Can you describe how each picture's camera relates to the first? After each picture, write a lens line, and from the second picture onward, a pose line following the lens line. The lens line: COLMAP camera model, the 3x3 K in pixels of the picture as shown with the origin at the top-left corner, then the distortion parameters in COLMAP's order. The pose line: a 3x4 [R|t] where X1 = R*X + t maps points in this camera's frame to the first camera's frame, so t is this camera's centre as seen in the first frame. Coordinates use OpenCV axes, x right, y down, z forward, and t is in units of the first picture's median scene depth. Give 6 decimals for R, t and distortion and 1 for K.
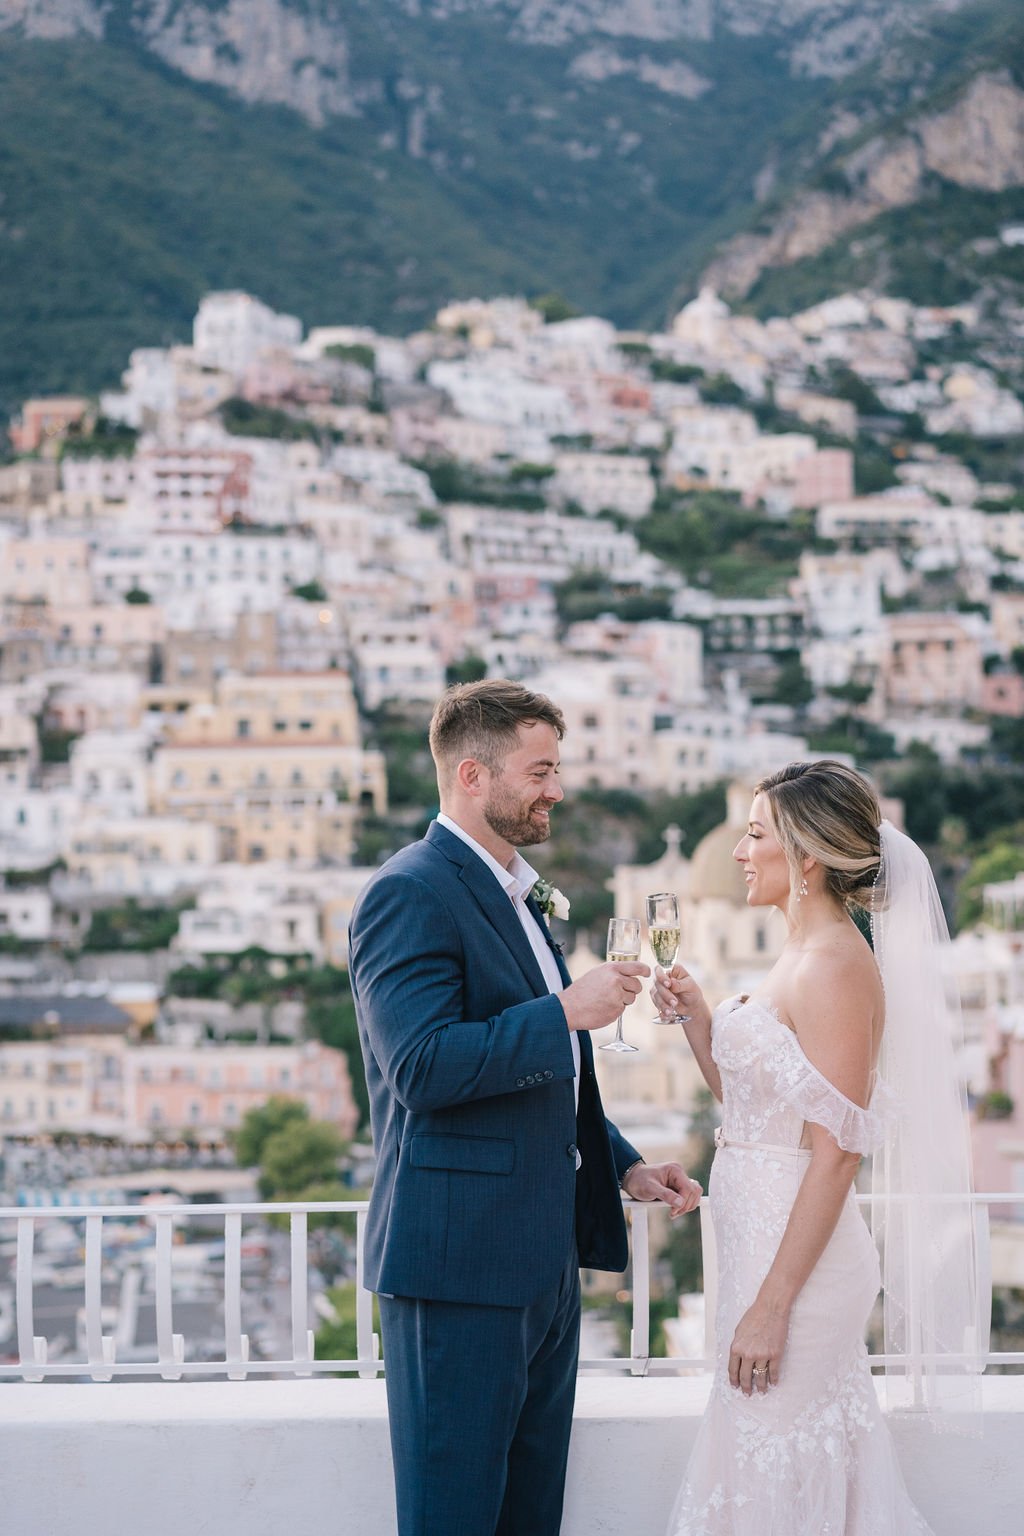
lens RADIAL K [[2353.9, 0, 522.1], [0, 2353.9, 771.0], [0, 0, 1]] dist [0.132189, -0.898640]
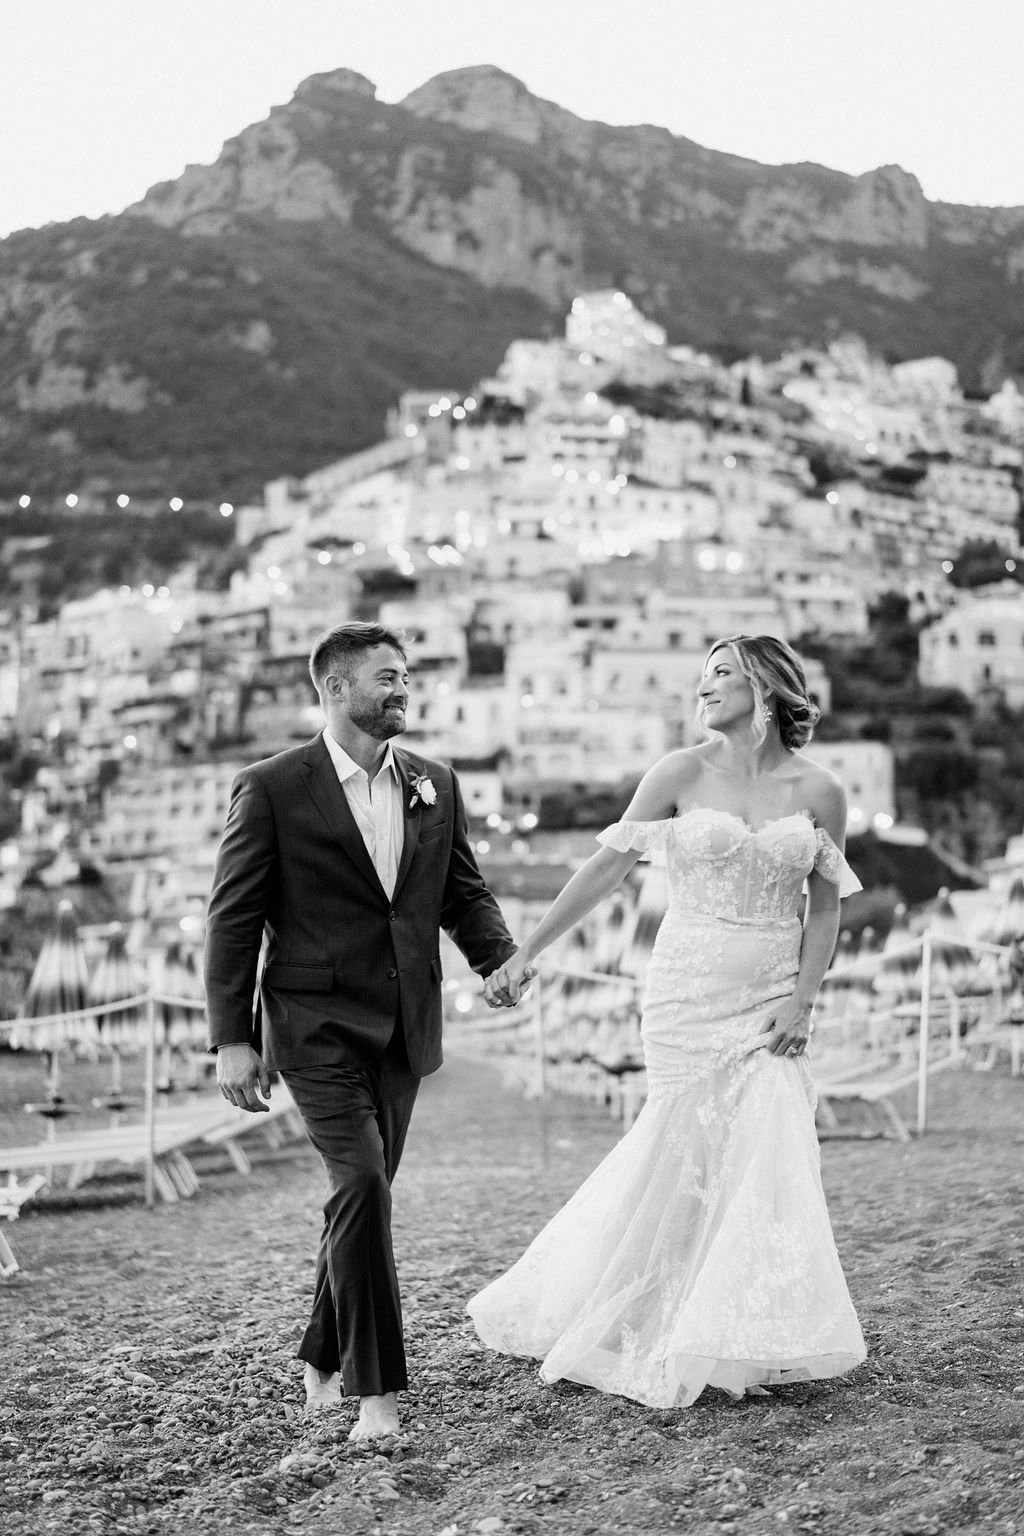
lens RADIAL K [[2353.9, 0, 522.1], [0, 2353.9, 771.0], [0, 0, 1]] dist [0.132189, -0.898640]
pose [[0.997456, 0.012189, -0.070236, -0.089582], [-0.019539, 0.994287, -0.104931, 0.111471], [0.068555, 0.106037, 0.991996, 0.024349]]
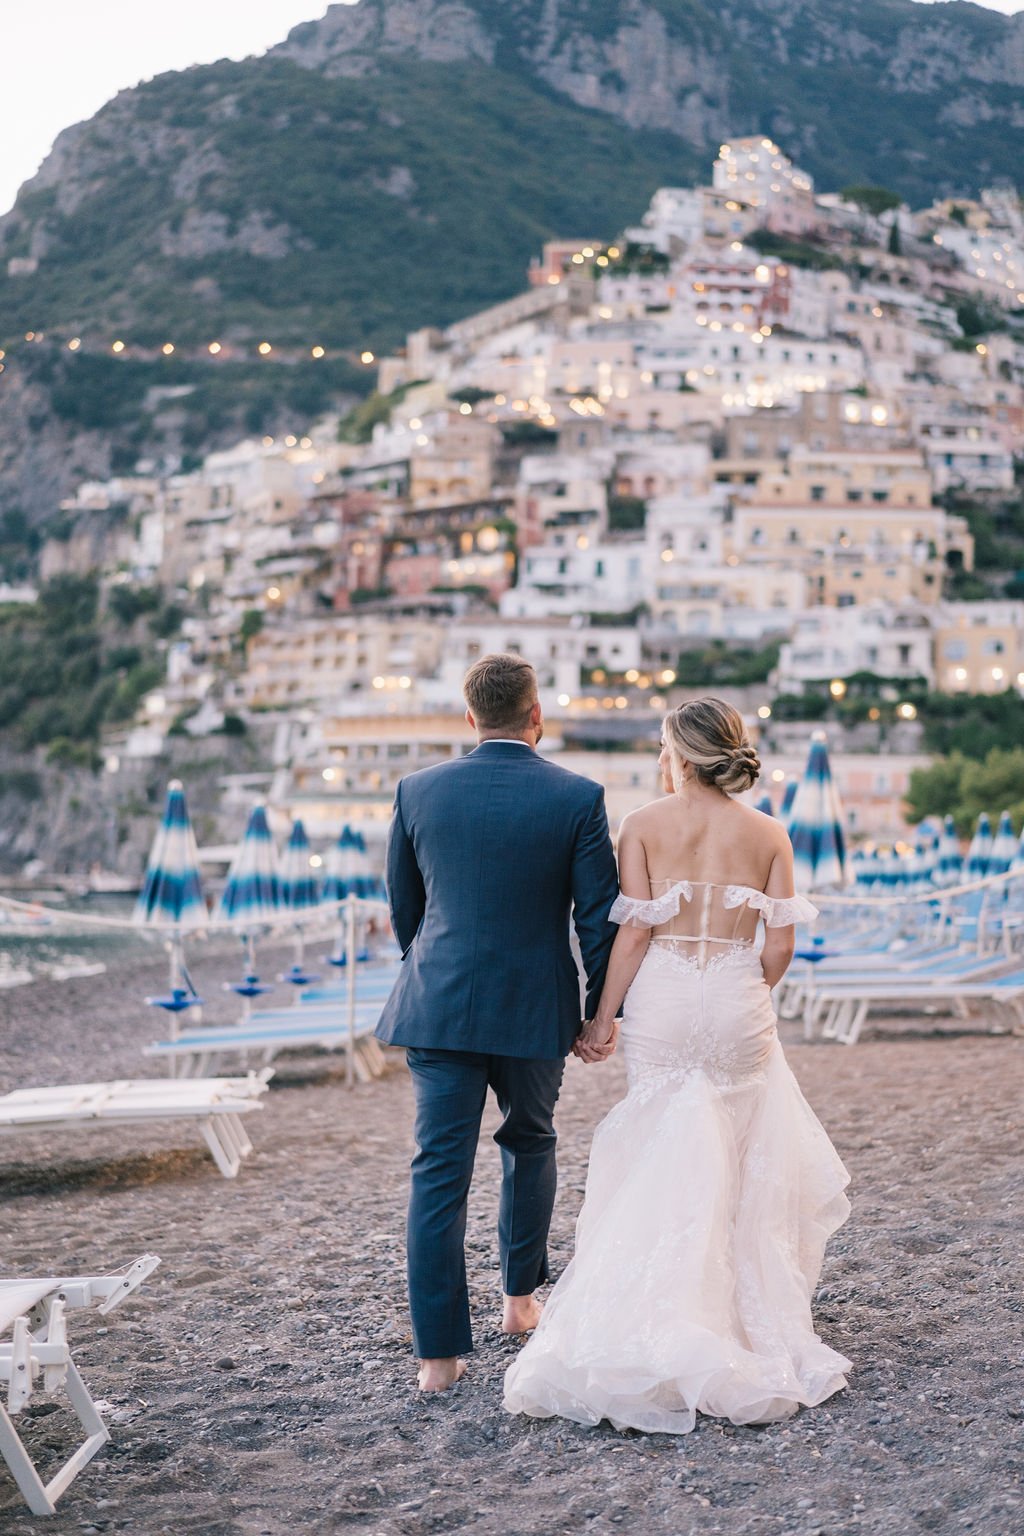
lens RADIAL K [[2353.9, 0, 522.1], [0, 2353.9, 771.0], [0, 0, 1]] dist [0.132189, -0.898640]
pose [[0.991512, 0.029633, -0.126595, -0.089799], [-0.034975, 0.998580, -0.040186, 0.110585], [0.125224, 0.044273, 0.991140, 0.020792]]
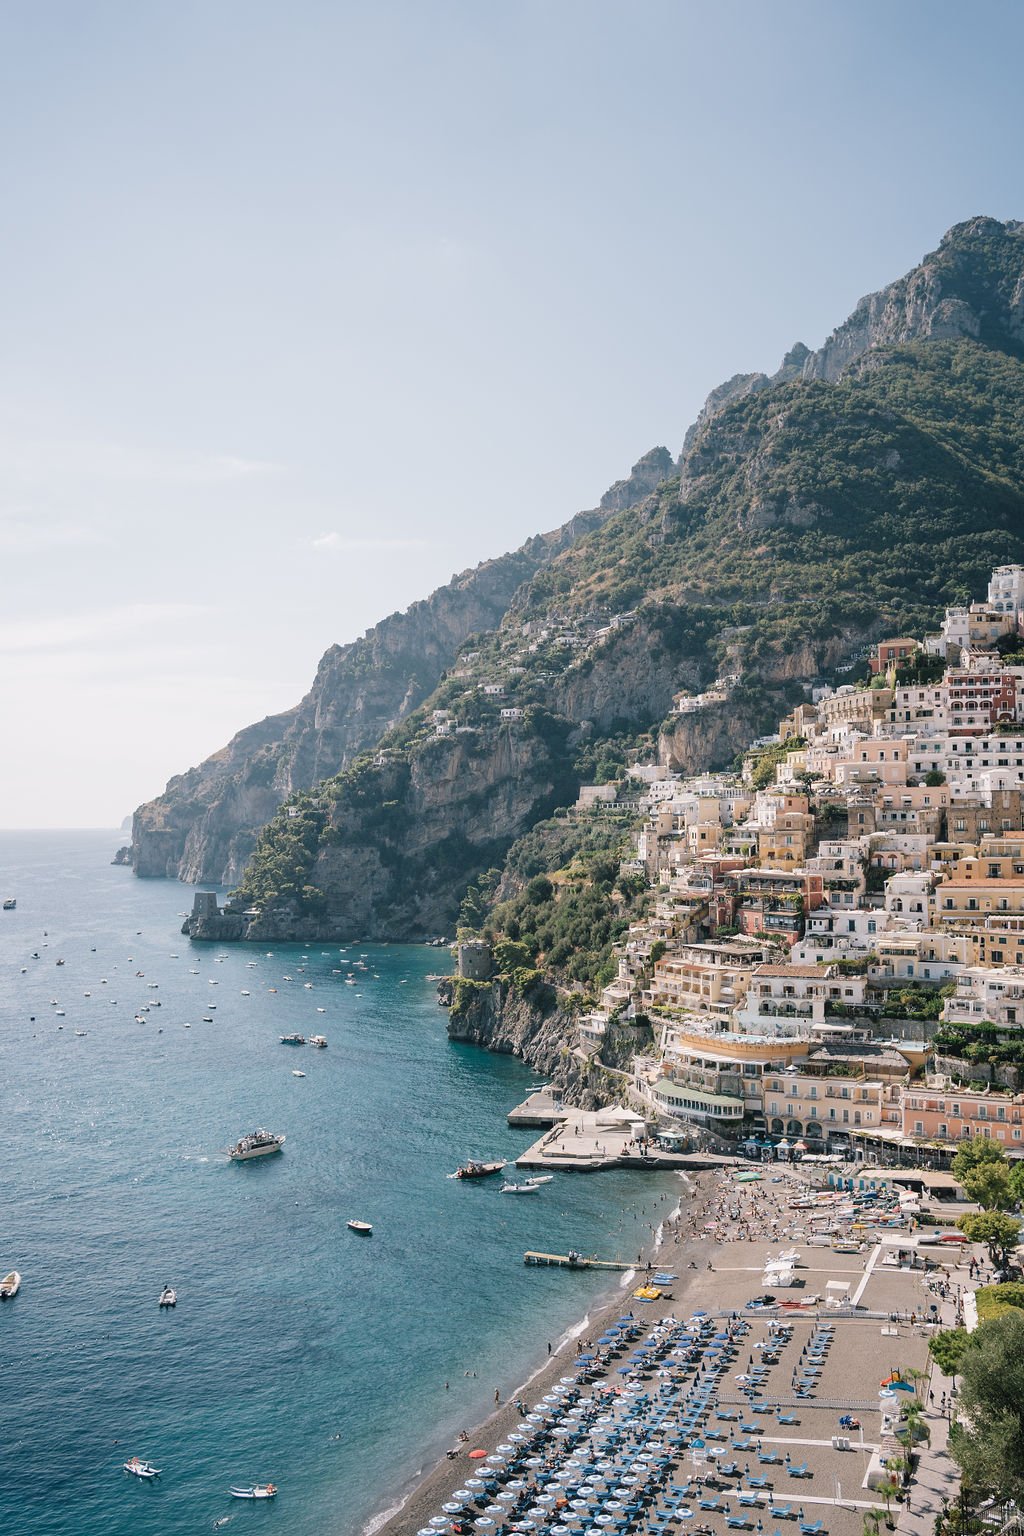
lens RADIAL K [[1543.7, 0, 518.5], [0, 1543.7, 759.1], [0, 0, 1]] dist [-0.050865, 0.190288]
pose [[0.884904, -0.010162, -0.465663, 0.062794], [0.001245, 0.999810, -0.019453, -0.058242], [0.465772, 0.016635, 0.884748, -0.041302]]
